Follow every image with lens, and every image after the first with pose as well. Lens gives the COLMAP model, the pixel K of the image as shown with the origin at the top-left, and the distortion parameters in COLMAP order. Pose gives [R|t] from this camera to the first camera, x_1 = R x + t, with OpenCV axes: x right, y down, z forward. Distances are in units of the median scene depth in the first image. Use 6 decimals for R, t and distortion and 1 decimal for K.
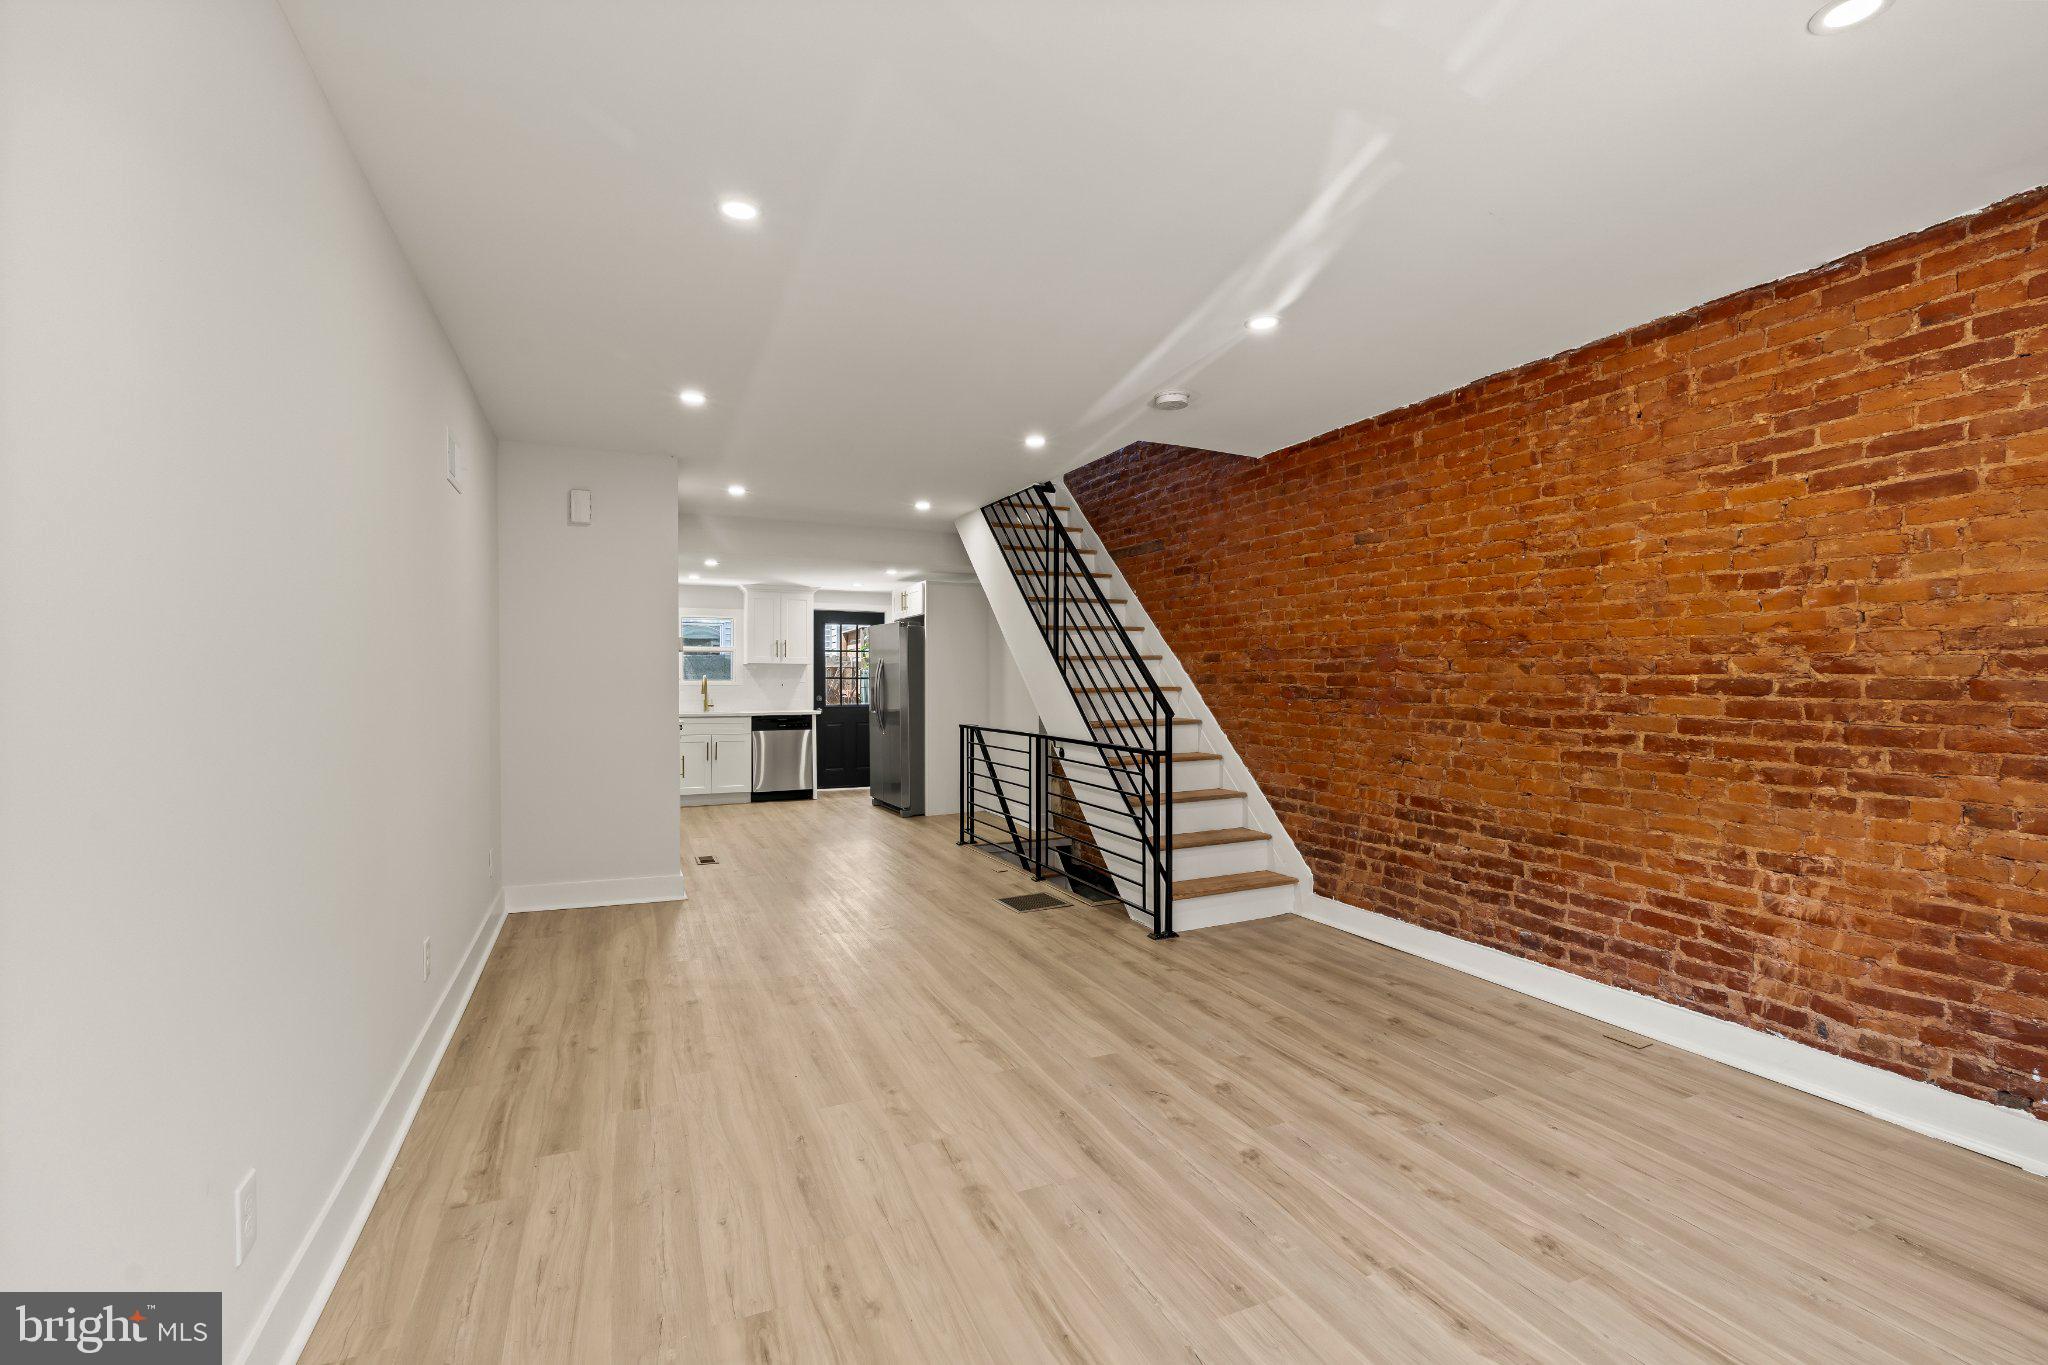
lens RADIAL K [[896.4, 0, 1026.4], [0, 896.4, 706.4], [0, 0, 1]] dist [-0.006350, 0.000659]
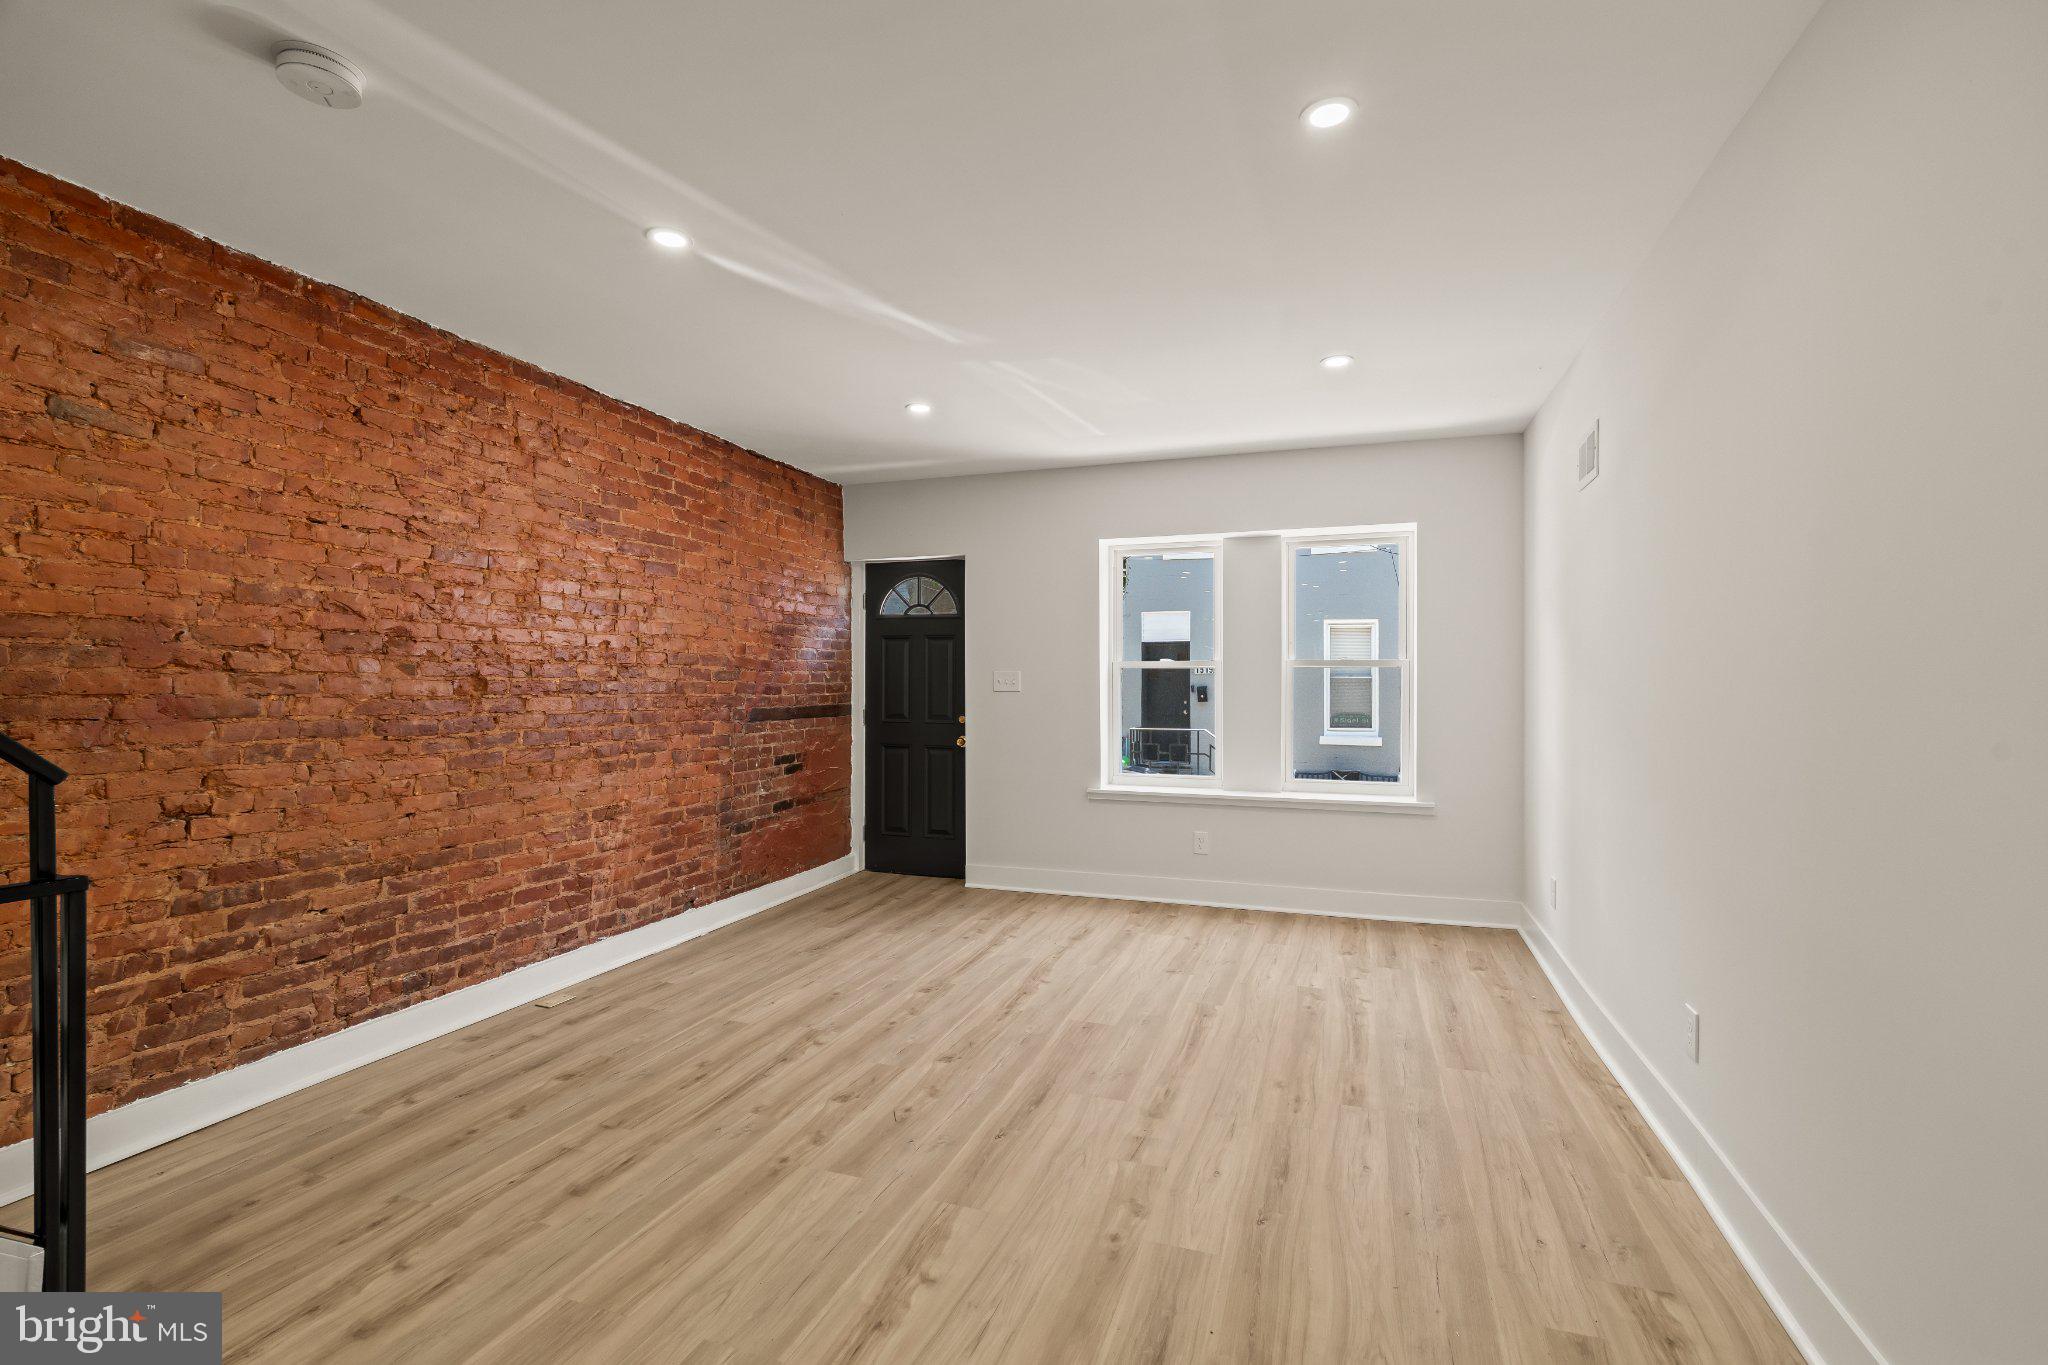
lens RADIAL K [[896.4, 0, 1032.7], [0, 896.4, 697.5], [0, 0, 1]] dist [-0.006350, 0.000659]
pose [[-0.721060, -0.011443, 0.692779, -0.492352], [0.021676, 0.999002, 0.039062, -0.037122], [-0.692534, 0.043183, -0.720092, 1.262704]]
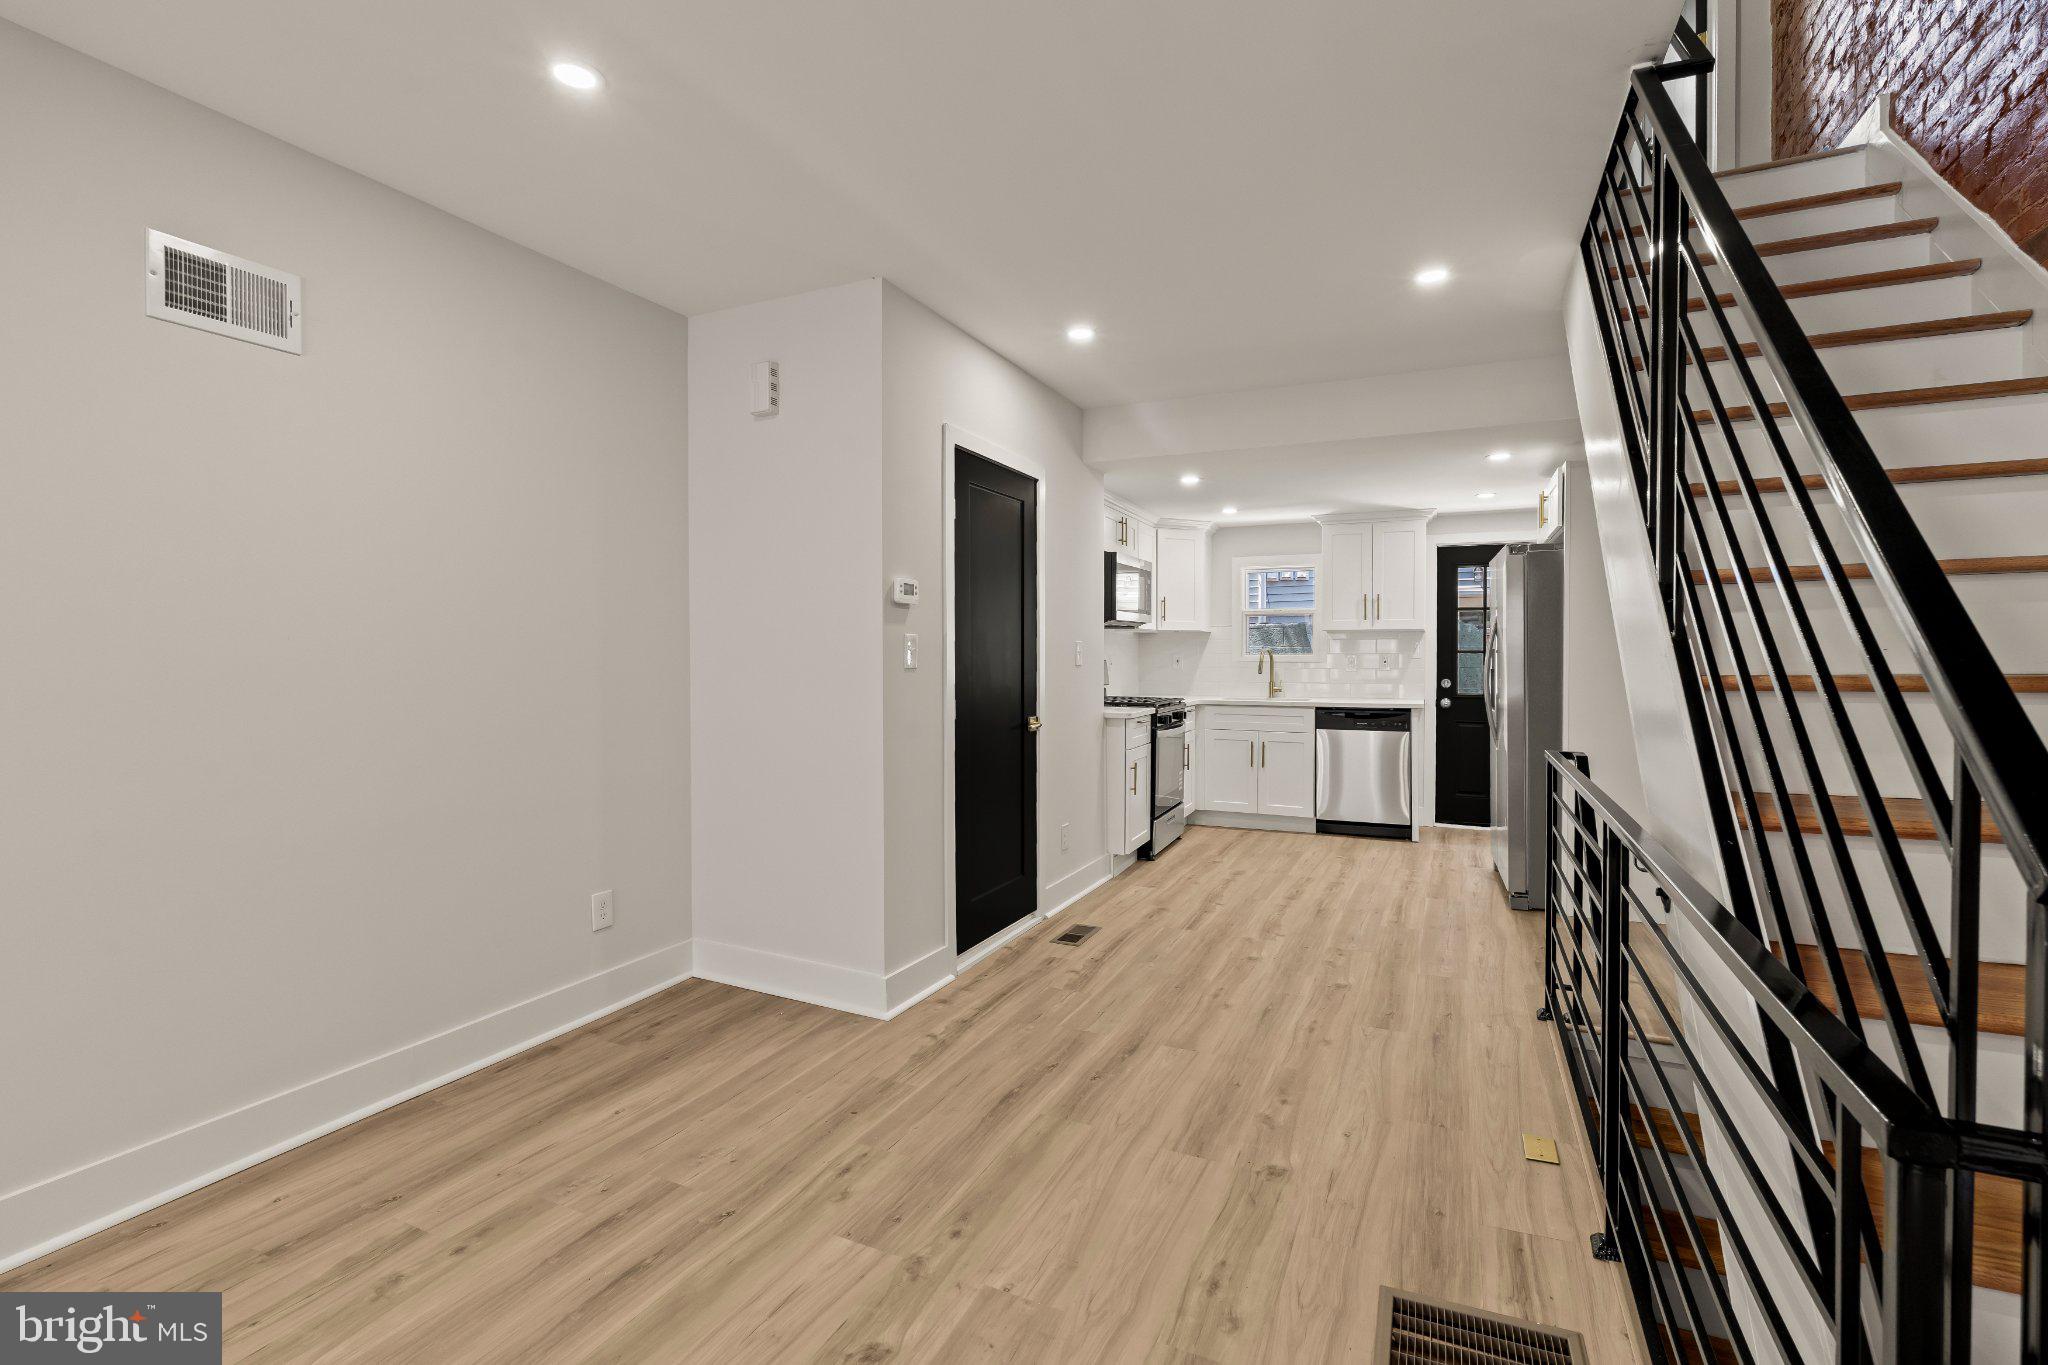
lens RADIAL K [[896.4, 0, 1032.9], [0, 896.4, 685.7], [0, 0, 1]] dist [-0.006350, 0.000659]
pose [[0.645751, 0.026348, -0.763093, 0.191882], [-0.024740, 0.999602, 0.013579, -0.025000], [0.763147, 0.010110, 0.646146, 1.033030]]
